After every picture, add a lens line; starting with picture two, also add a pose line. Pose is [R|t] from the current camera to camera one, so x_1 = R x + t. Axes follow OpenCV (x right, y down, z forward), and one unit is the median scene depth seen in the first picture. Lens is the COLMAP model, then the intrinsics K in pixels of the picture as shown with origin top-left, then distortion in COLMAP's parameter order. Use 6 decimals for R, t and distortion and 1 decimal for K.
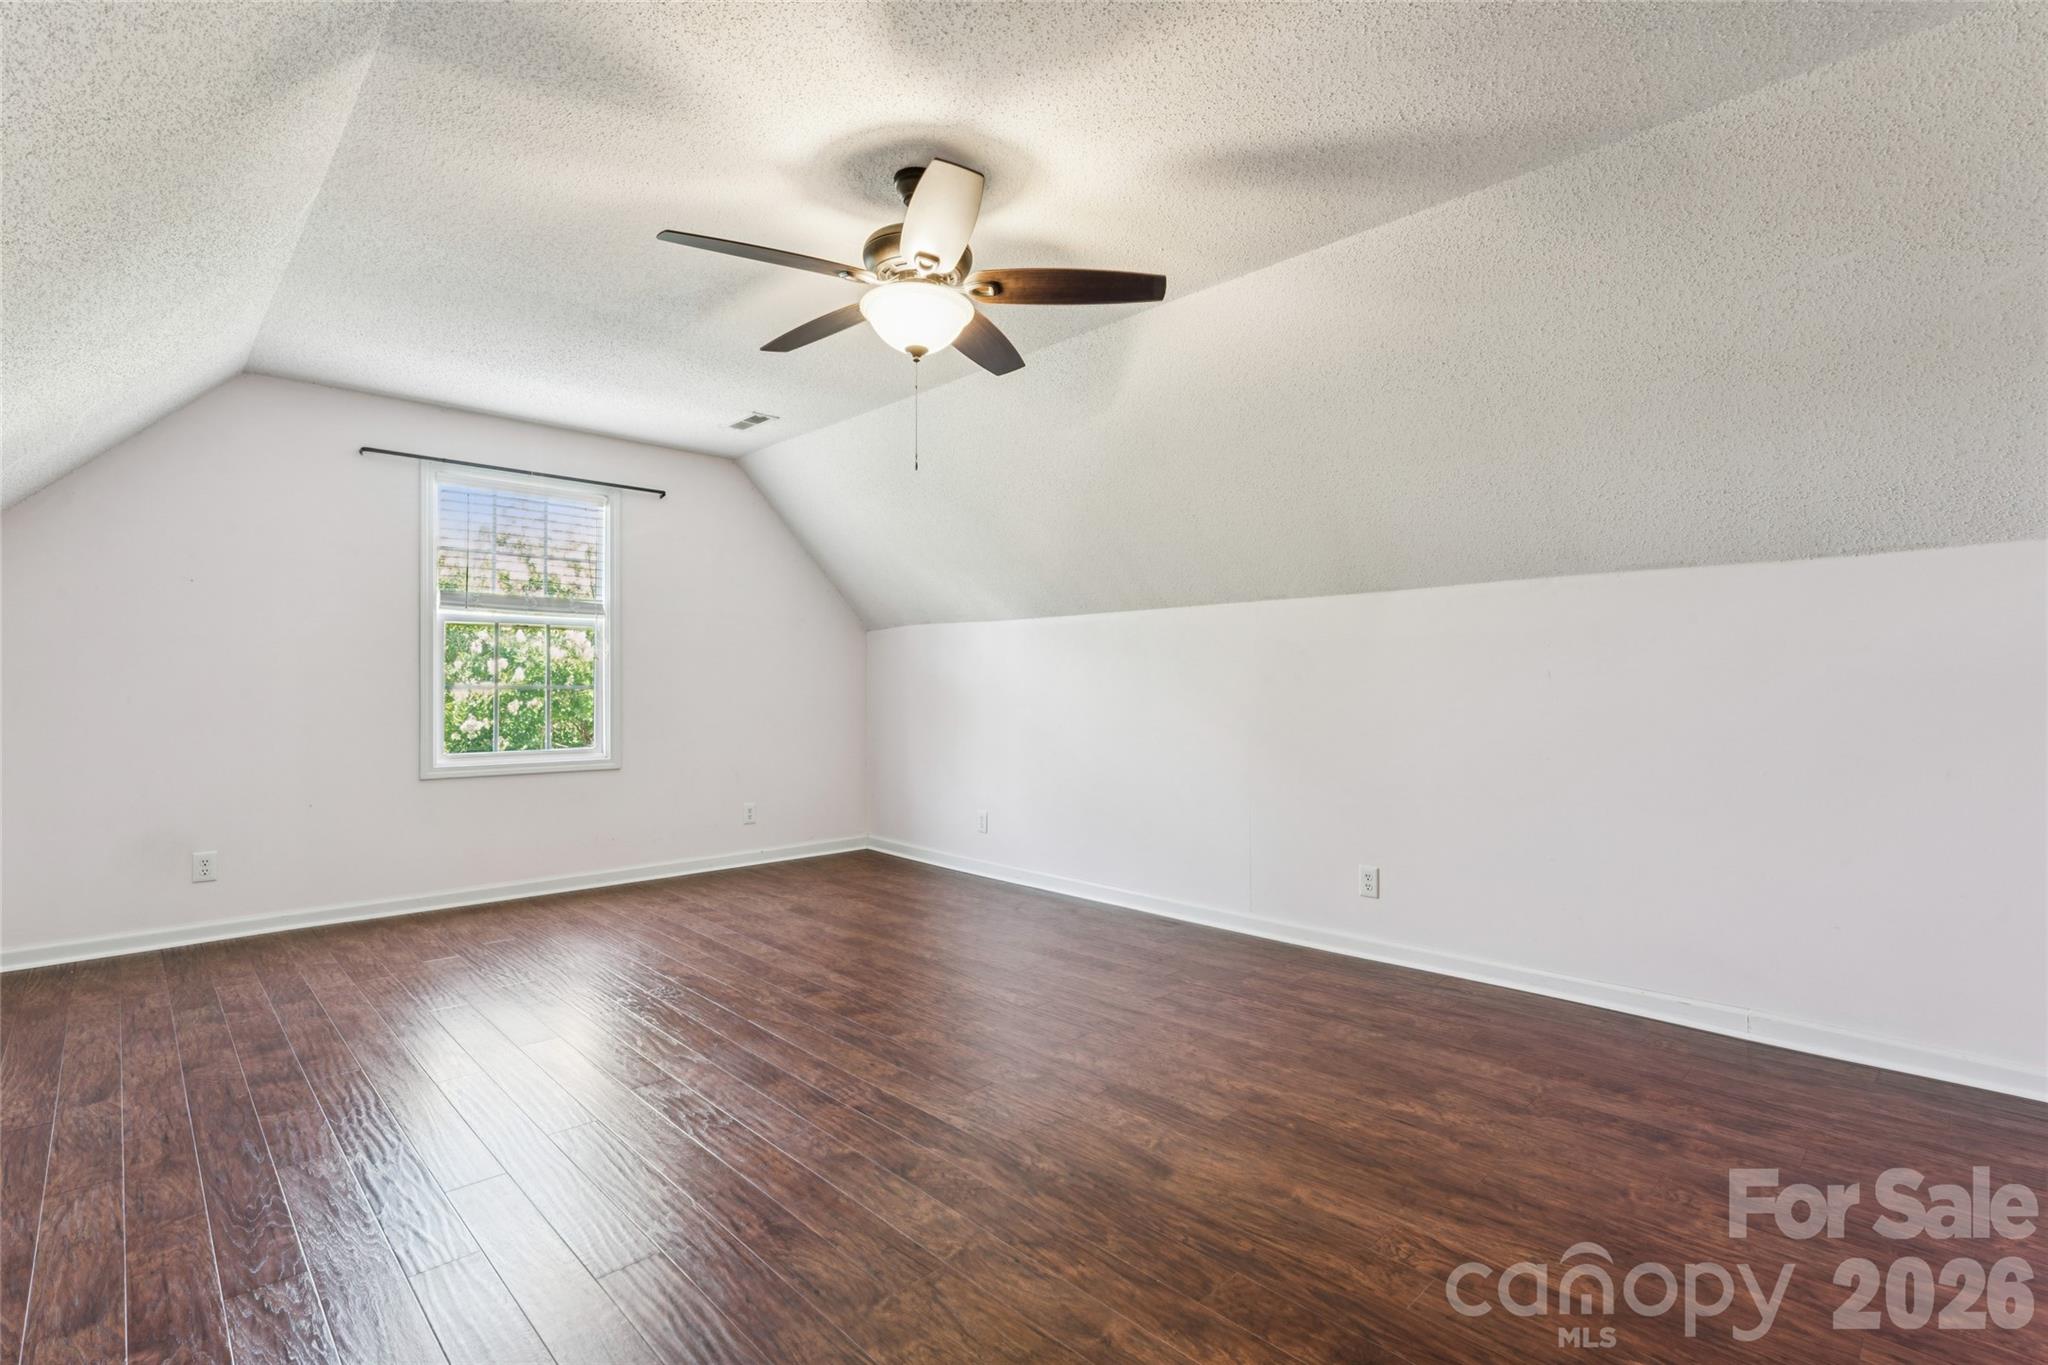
lens RADIAL K [[956.9, 0, 1019.6], [0, 956.9, 688.7], [0, 0, 1]] dist [-0.000587, -0.000210]
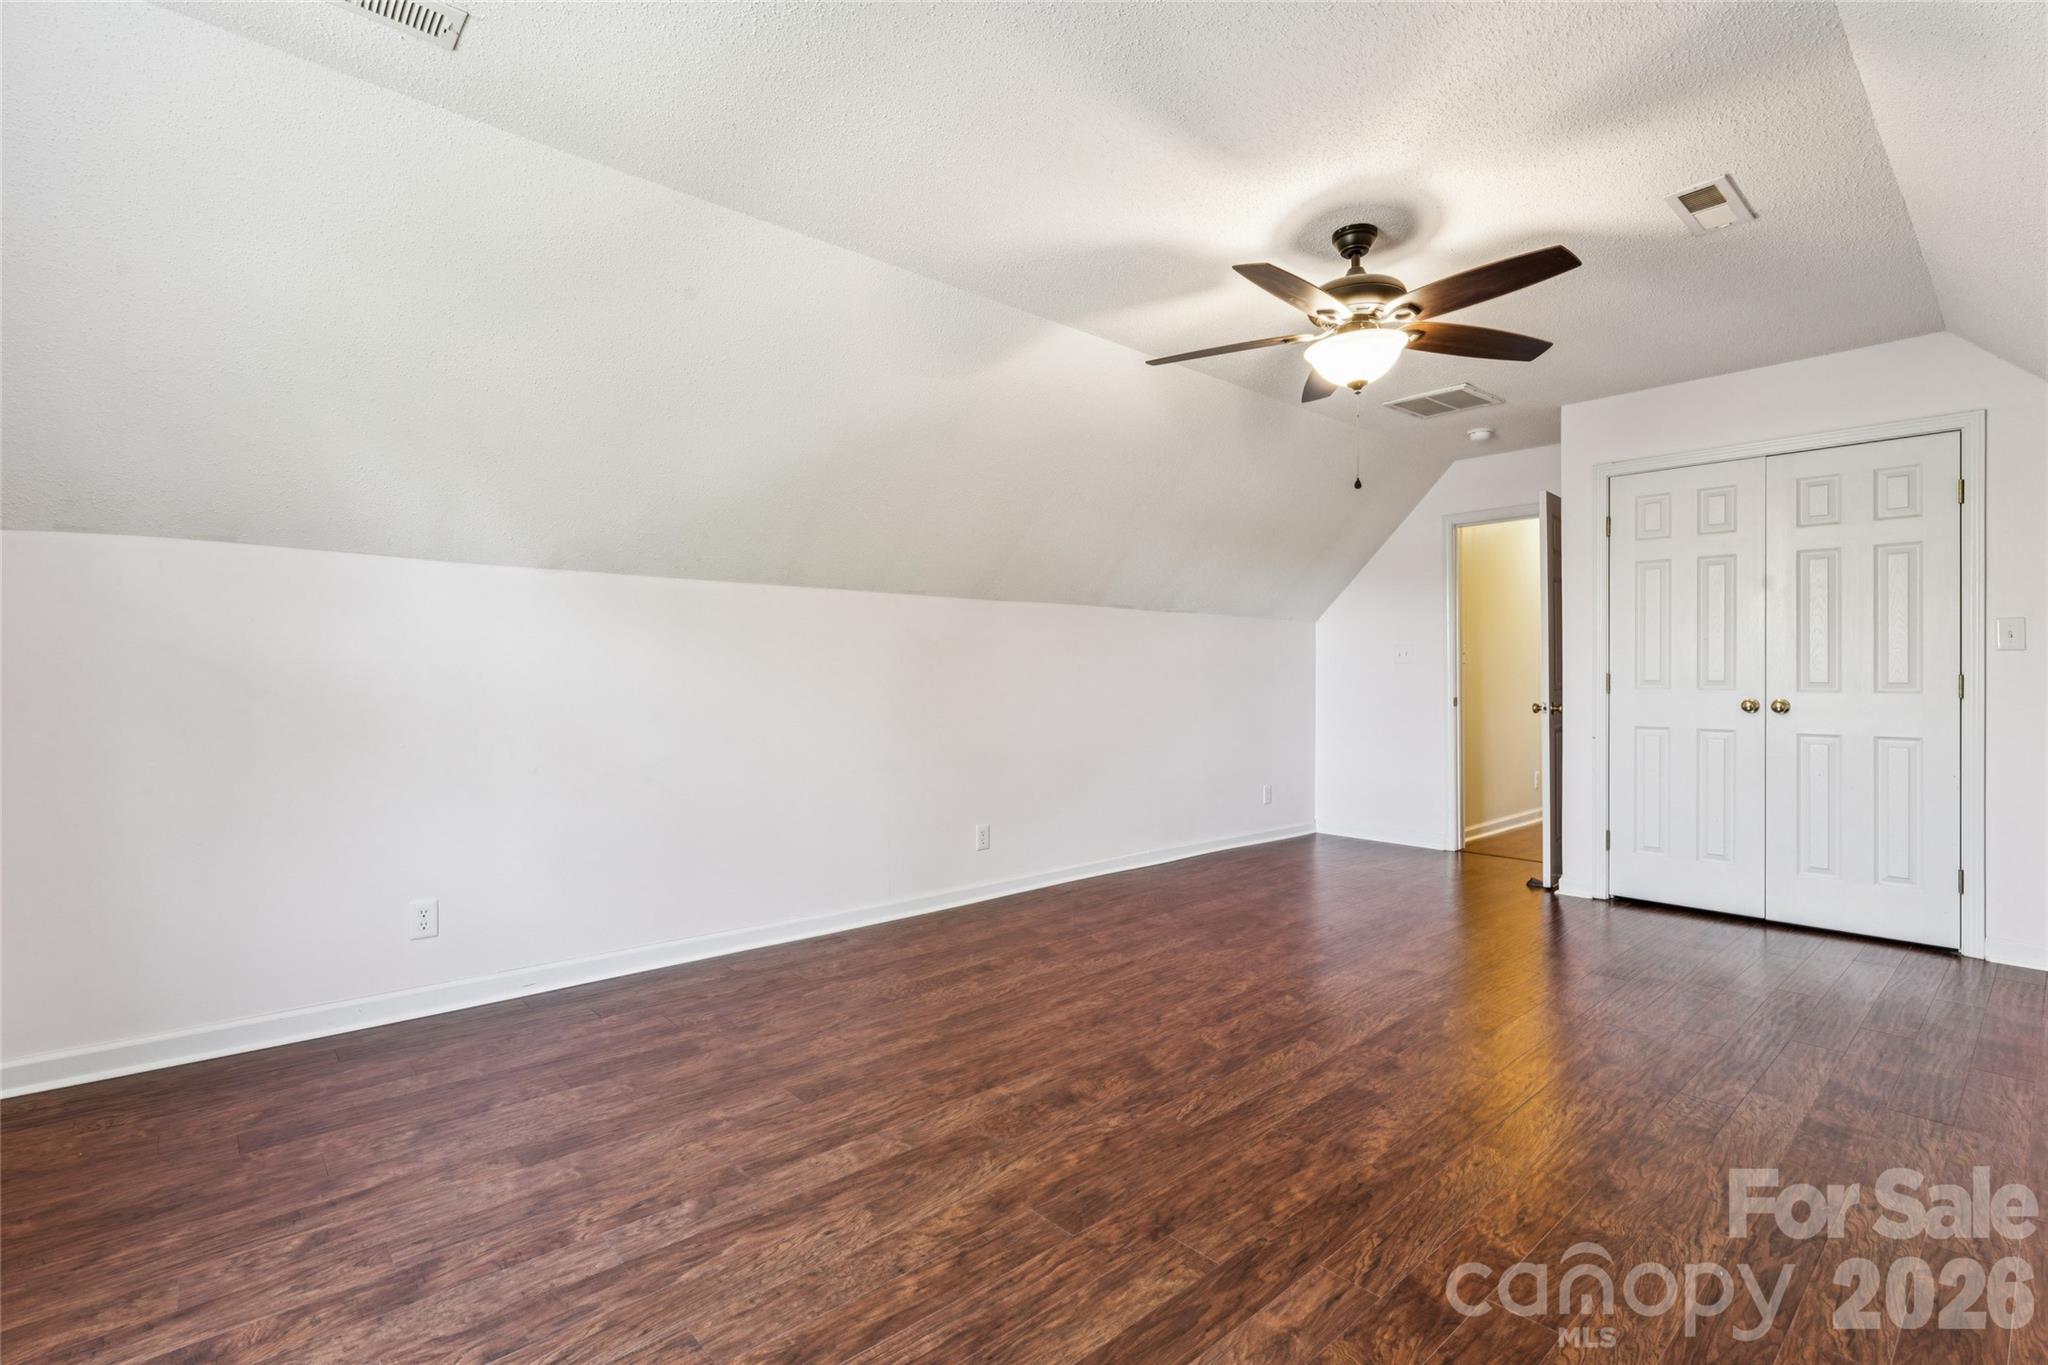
lens RADIAL K [[947.3, 0, 1029.7], [0, 947.3, 664.8], [0, 0, 1]] dist [-0.001291, -0.000639]
pose [[0.017278, 0.020334, 0.999644, -0.955240], [0.005039, 0.999779, -0.020424, 0.008050], [-0.999838, 0.005390, 0.017171, 1.045836]]
